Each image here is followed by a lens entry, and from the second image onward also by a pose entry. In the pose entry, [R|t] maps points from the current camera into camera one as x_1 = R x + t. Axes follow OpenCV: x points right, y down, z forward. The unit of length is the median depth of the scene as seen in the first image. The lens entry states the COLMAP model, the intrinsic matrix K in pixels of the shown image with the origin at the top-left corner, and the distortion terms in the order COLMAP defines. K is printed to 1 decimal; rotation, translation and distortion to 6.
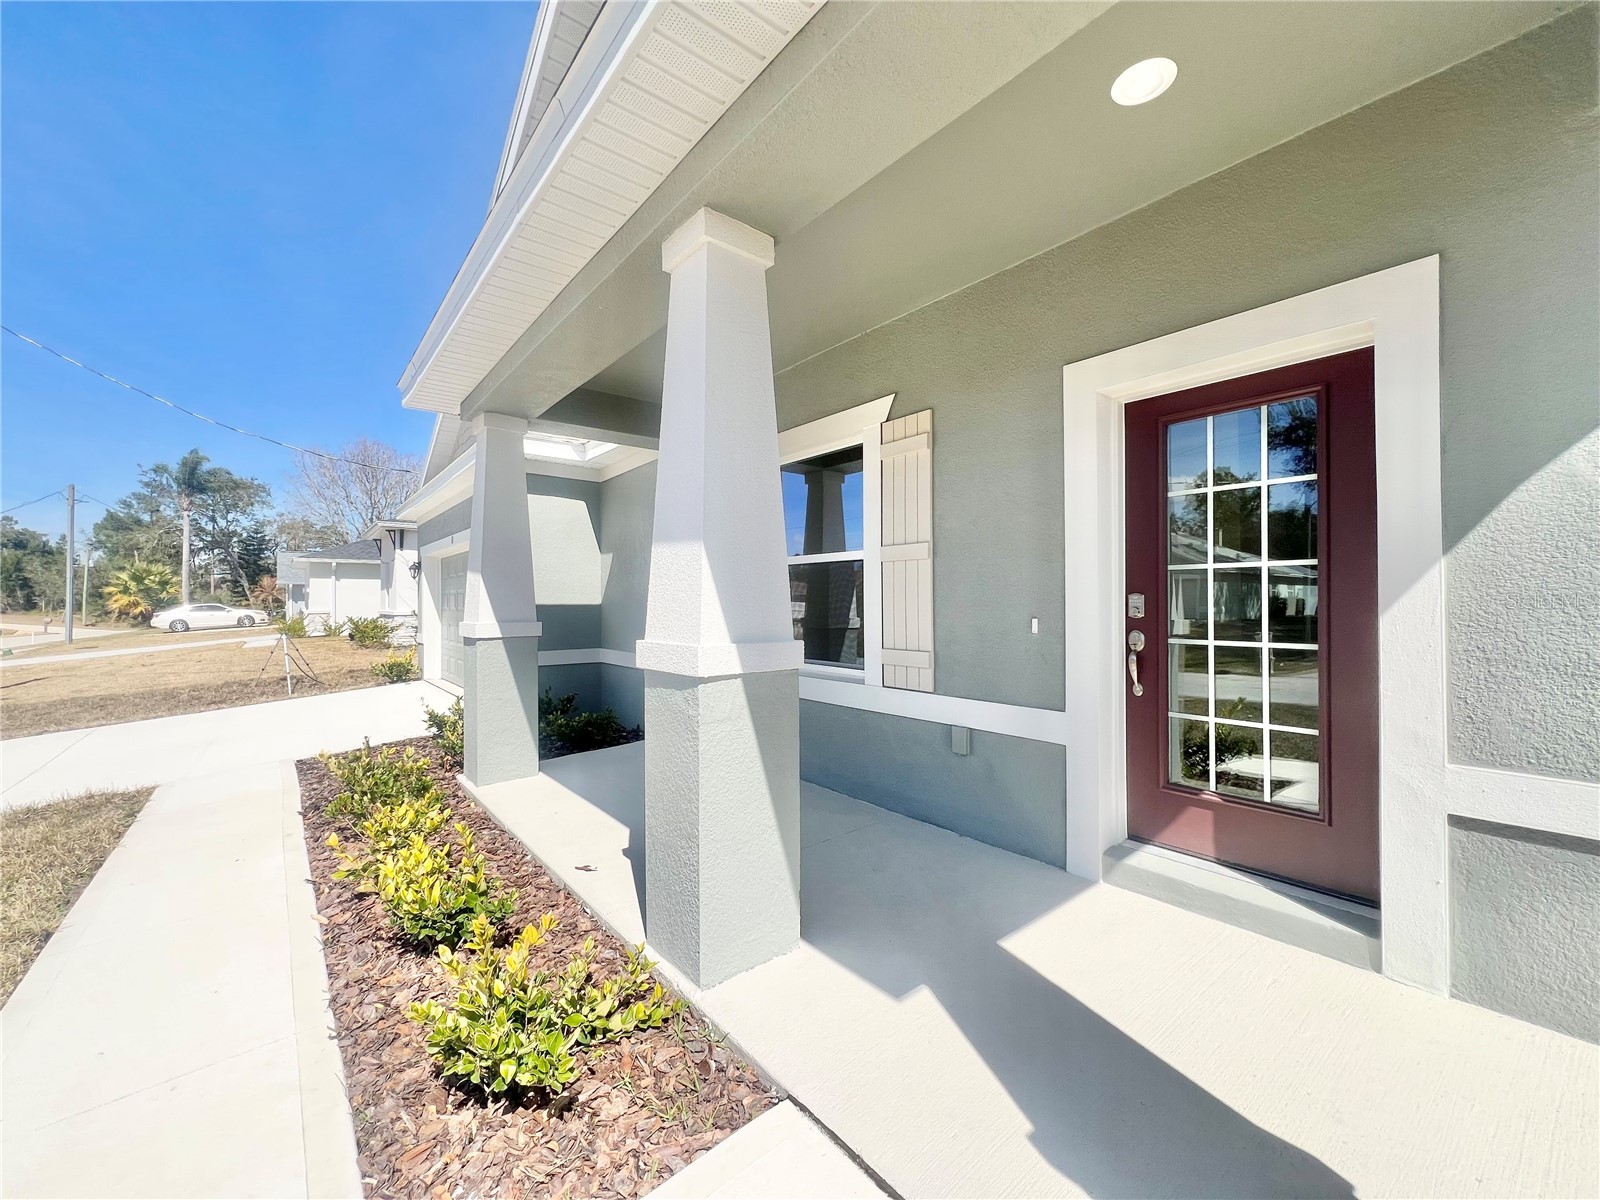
lens RADIAL K [[639.7, 0, 796.3], [0, 639.7, 596.3], [0, 0, 1]] dist [-0.002029, 0.000219]
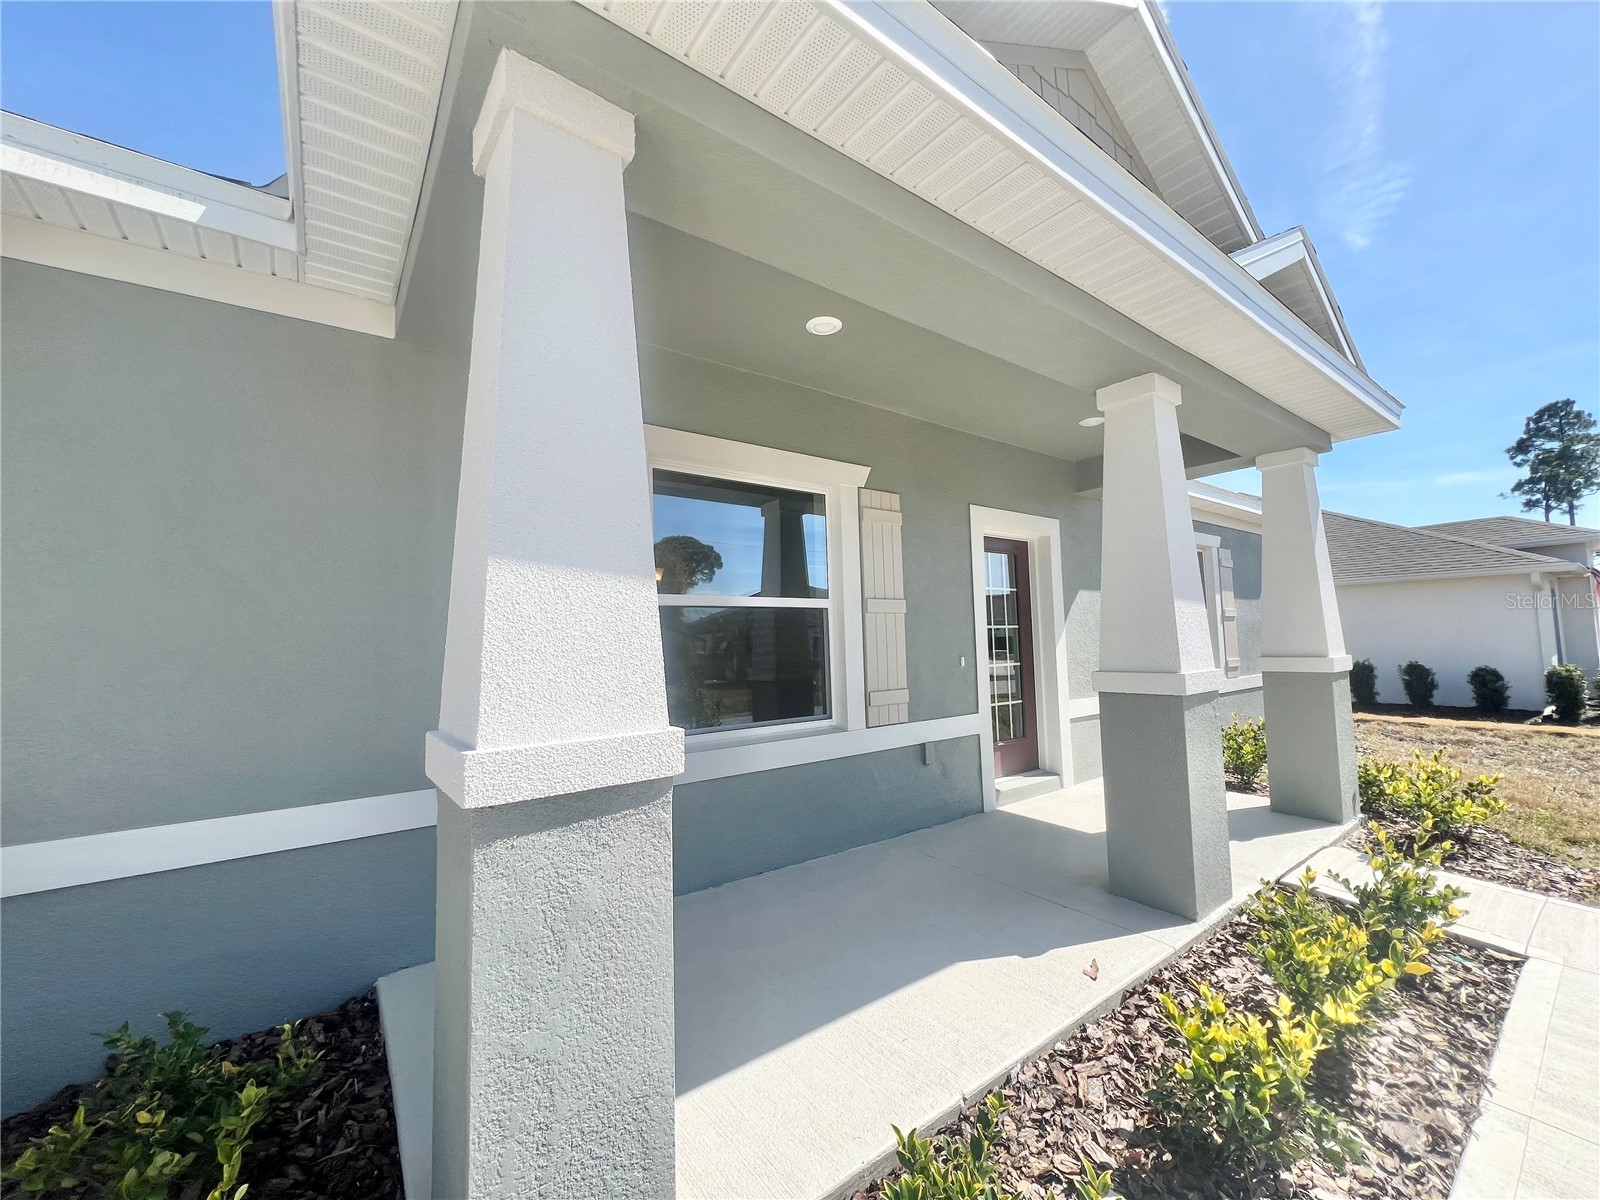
lens RADIAL K [[639.7, 0, 796.3], [0, 639.7, 596.3], [0, 0, 1]] dist [-0.002029, 0.000219]
pose [[0.042210, 0.068900, 0.996730, -1.188544], [0.012168, 0.997510, -0.069469, -0.009990], [-0.999035, 0.015061, 0.041267, 1.321715]]
